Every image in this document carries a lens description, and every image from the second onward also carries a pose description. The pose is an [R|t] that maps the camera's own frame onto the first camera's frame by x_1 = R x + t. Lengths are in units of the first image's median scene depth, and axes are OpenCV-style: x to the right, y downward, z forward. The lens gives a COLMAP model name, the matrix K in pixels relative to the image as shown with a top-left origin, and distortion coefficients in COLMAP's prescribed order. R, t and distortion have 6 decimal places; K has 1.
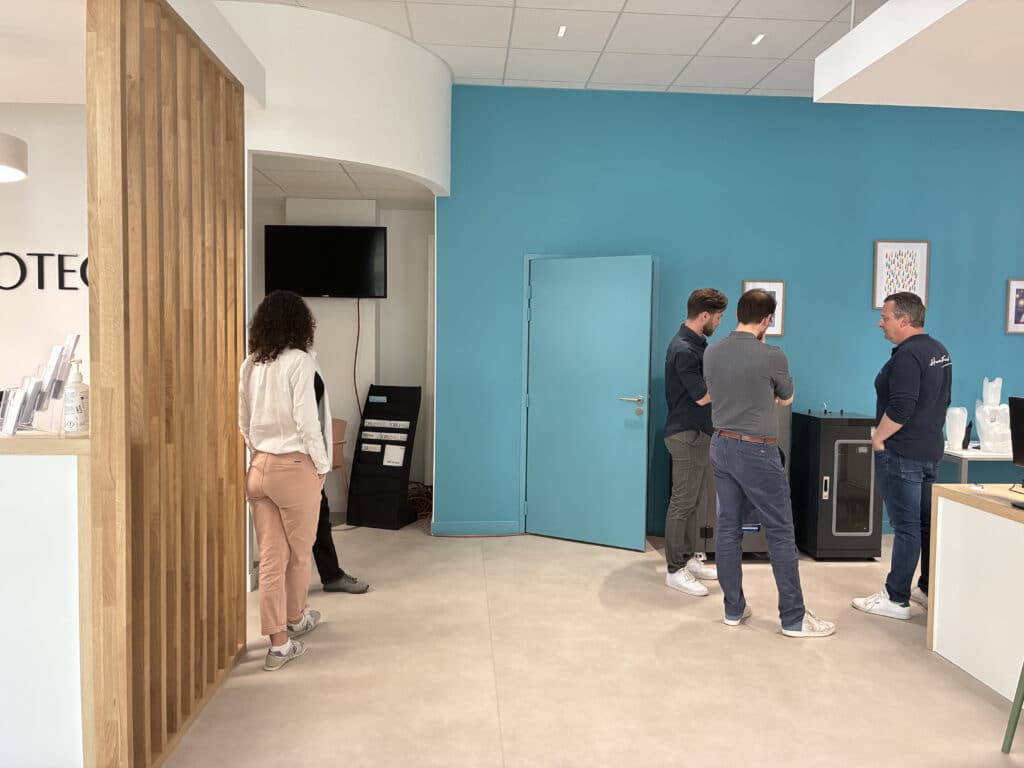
lens RADIAL K [[783.6, 0, 516.7], [0, 783.6, 380.2], [0, 0, 1]] dist [0.012382, -0.008475]
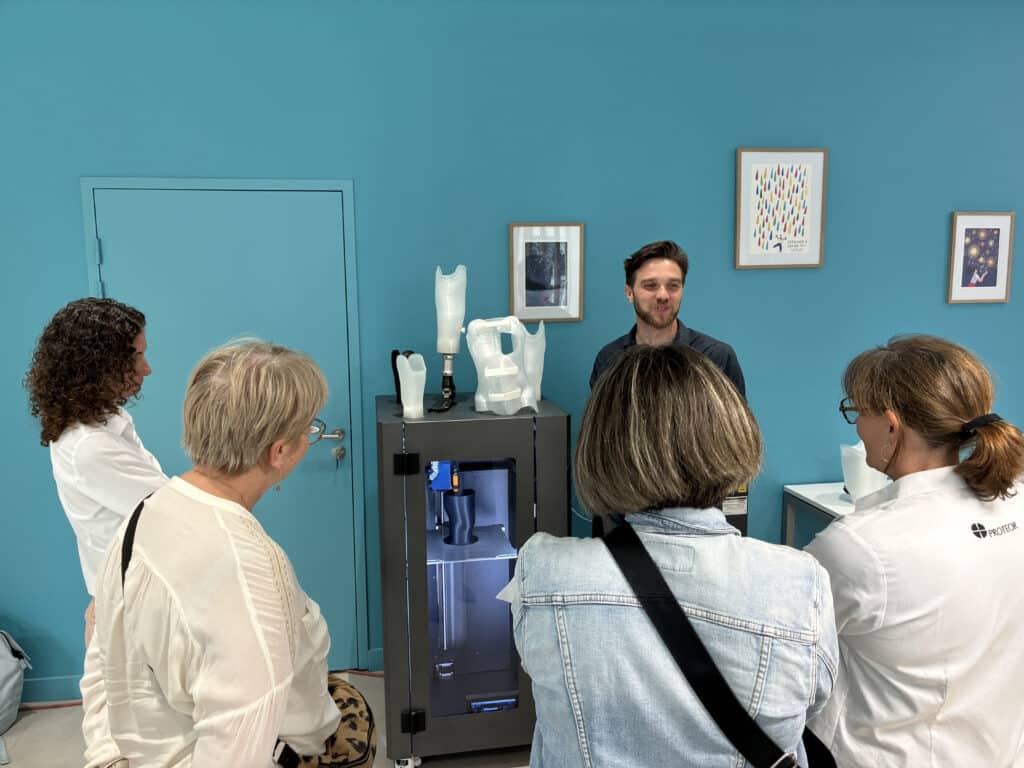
lens RADIAL K [[783.6, 0, 510.0], [0, 783.6, 381.3], [0, 0, 1]] dist [0.012382, -0.008475]
pose [[0.994987, -0.038849, 0.092145, 0.232324], [0.031738, 0.996493, 0.077421, -0.058321], [-0.094829, -0.074108, 0.992731, 0.434665]]
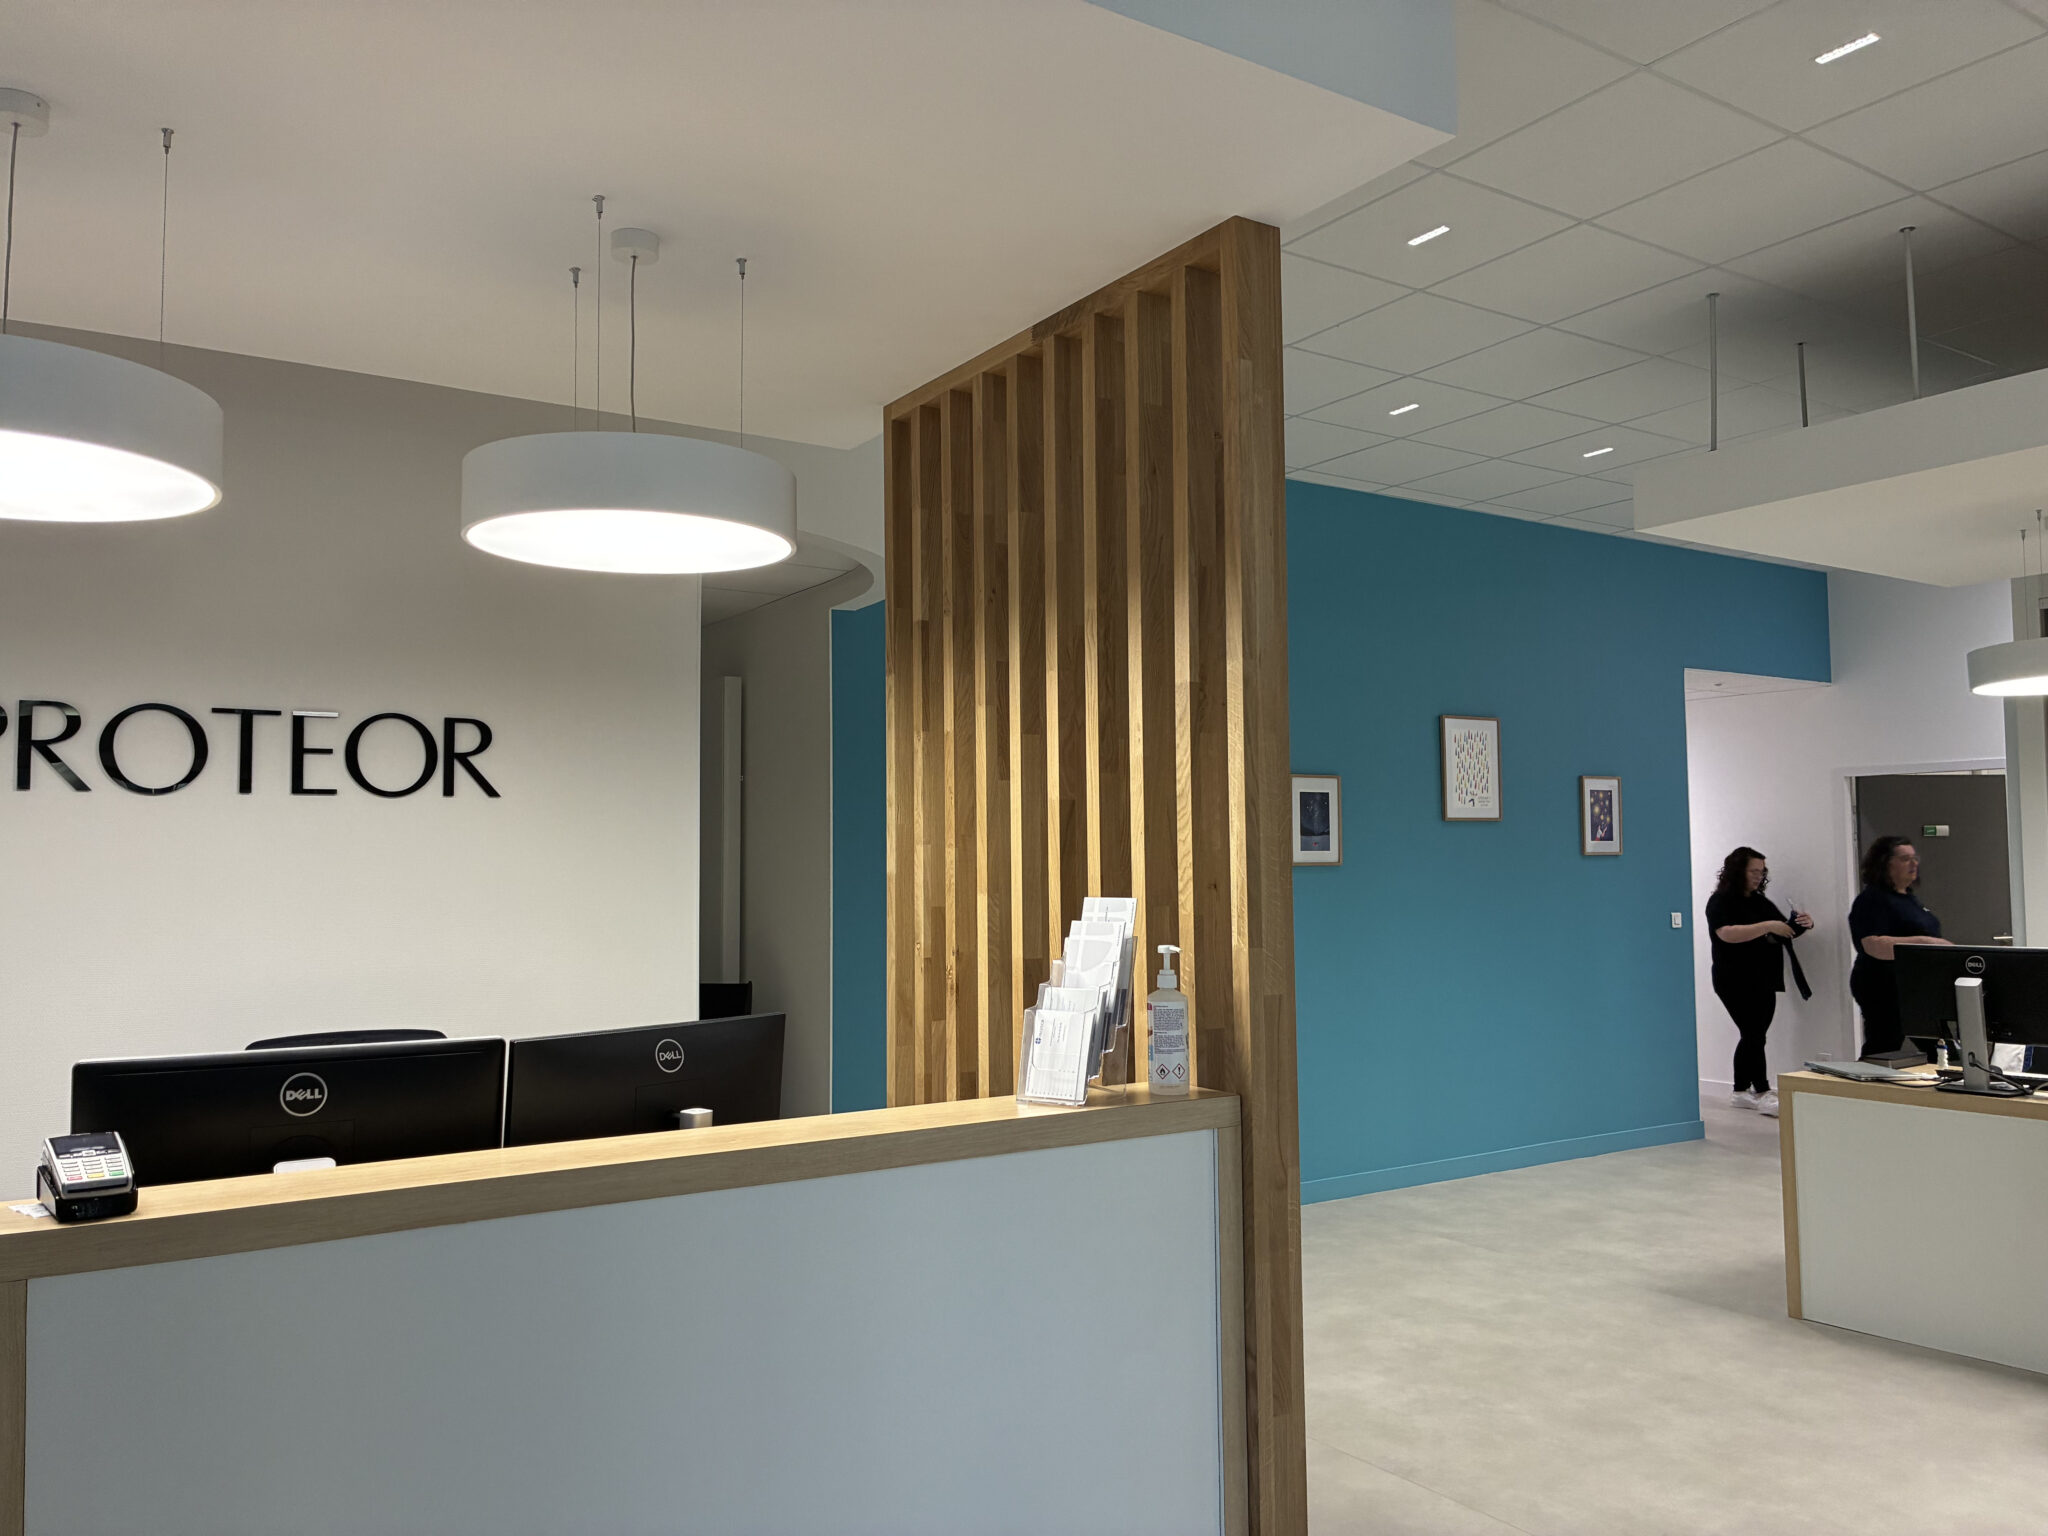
lens RADIAL K [[1567.2, 0, 1027.7], [0, 1567.2, 771.1], [0, 0, 1]] dist [0.012382, -0.008475]
pose [[0.871586, 0.008511, 0.490168, -0.475061], [0.047461, 0.993688, -0.101645, -0.016620], [-0.487939, 0.111856, 0.865681, 0.051478]]
